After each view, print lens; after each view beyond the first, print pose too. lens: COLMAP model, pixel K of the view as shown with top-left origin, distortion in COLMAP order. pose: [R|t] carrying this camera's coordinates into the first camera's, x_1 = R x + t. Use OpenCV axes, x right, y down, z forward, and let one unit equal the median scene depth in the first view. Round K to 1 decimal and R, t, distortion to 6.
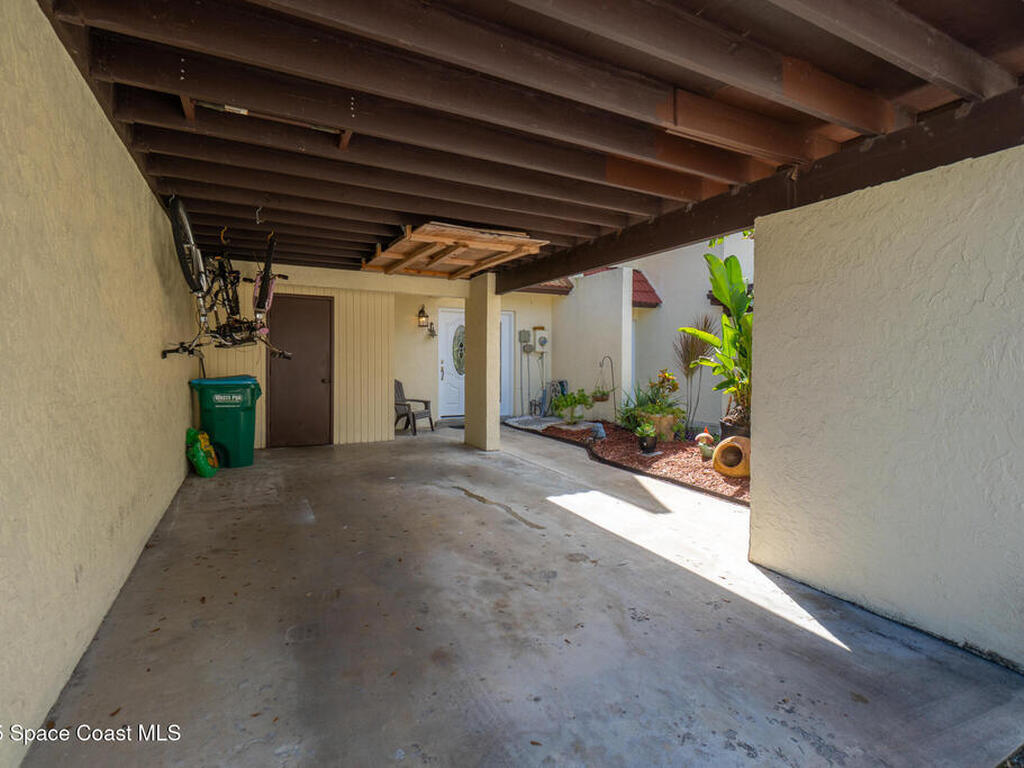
lens RADIAL K [[497.9, 0, 505.7], [0, 497.9, 374.3], [0, 0, 1]] dist [-0.007461, 0.003582]
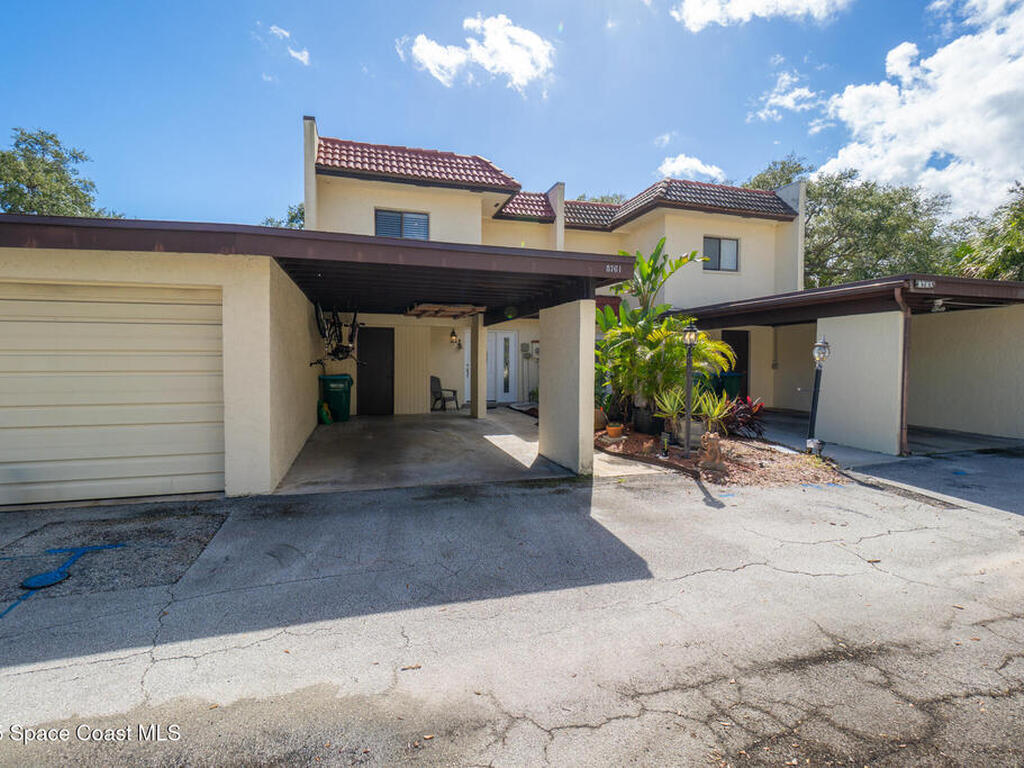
lens RADIAL K [[497.9, 0, 506.4], [0, 497.9, 378.7], [0, 0, 1]] dist [-0.007461, 0.003582]
pose [[0.983561, 0.006286, -0.180469, 0.324068], [-0.003925, 0.999902, 0.013435, -0.005595], [0.180535, -0.012506, 0.983489, -0.578527]]
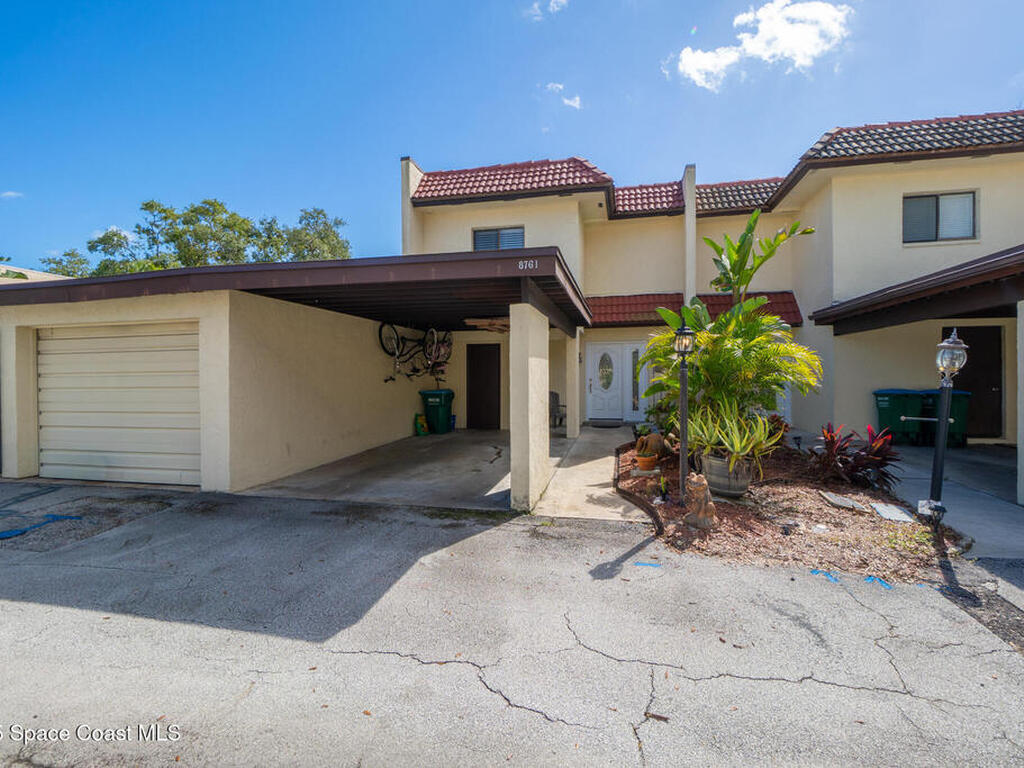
lens RADIAL K [[497.9, 0, 508.7], [0, 497.9, 383.5], [0, 0, 1]] dist [-0.007461, 0.003582]
pose [[0.765856, 0.002600, -0.643007, 0.745691], [-0.005985, 0.999977, -0.003085, -0.012033], [0.642985, 0.006211, 0.765854, -0.287155]]
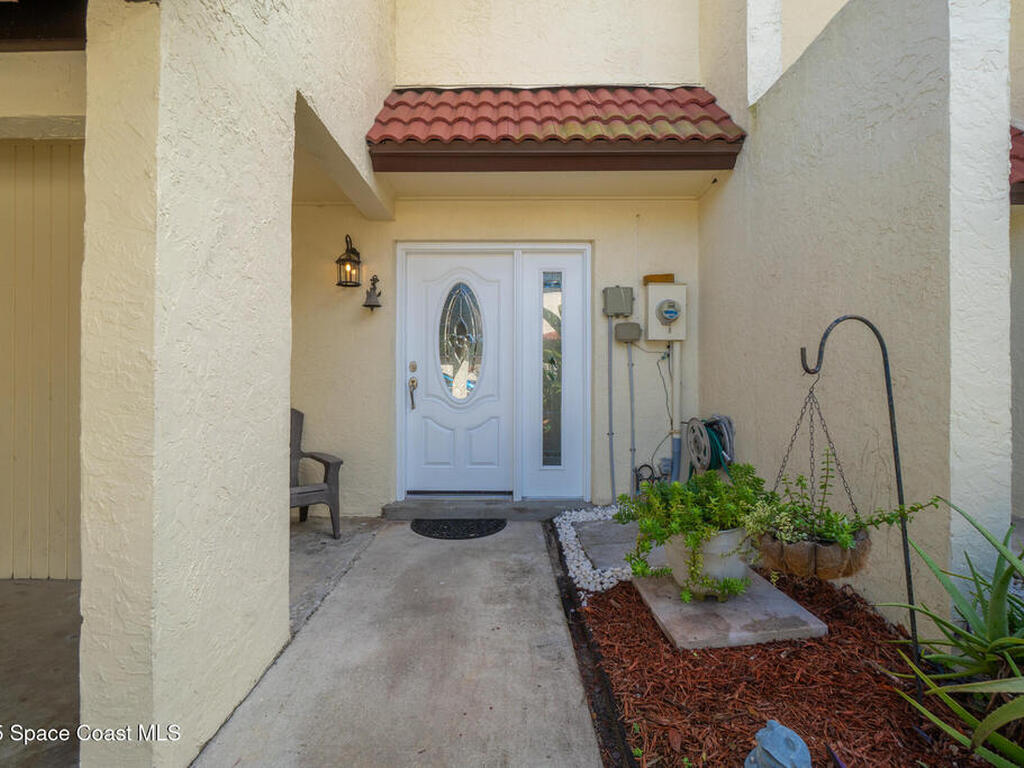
lens RADIAL K [[497.9, 0, 505.5], [0, 497.9, 385.9], [0, 0, 1]] dist [-0.007461, 0.003582]
pose [[0.895433, 0.001988, -0.445192, 0.174018], [-0.005722, 0.999959, -0.007043, -0.009020], [0.445160, 0.008854, 0.895407, 0.799433]]
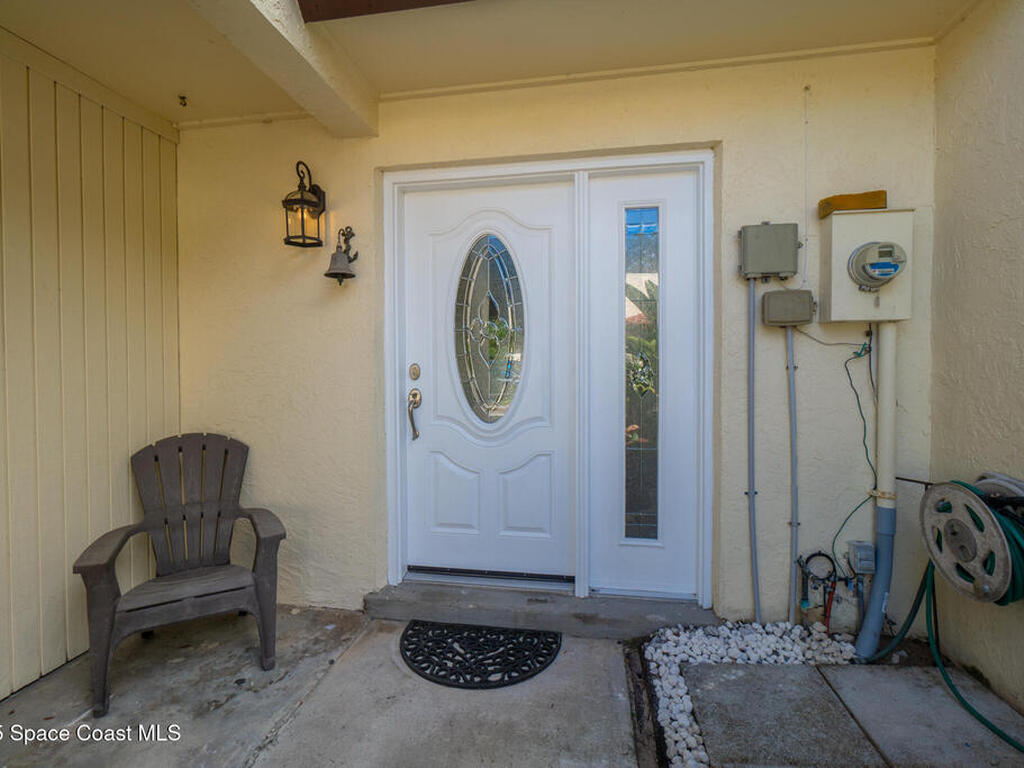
lens RADIAL K [[497.9, 0, 506.5], [0, 497.9, 380.3], [0, 0, 1]] dist [-0.007461, 0.003582]
pose [[0.812677, 0.006015, -0.582683, 0.092957], [-0.002164, 0.999971, 0.007304, -0.030234], [0.582710, -0.004675, 0.812667, 0.999719]]
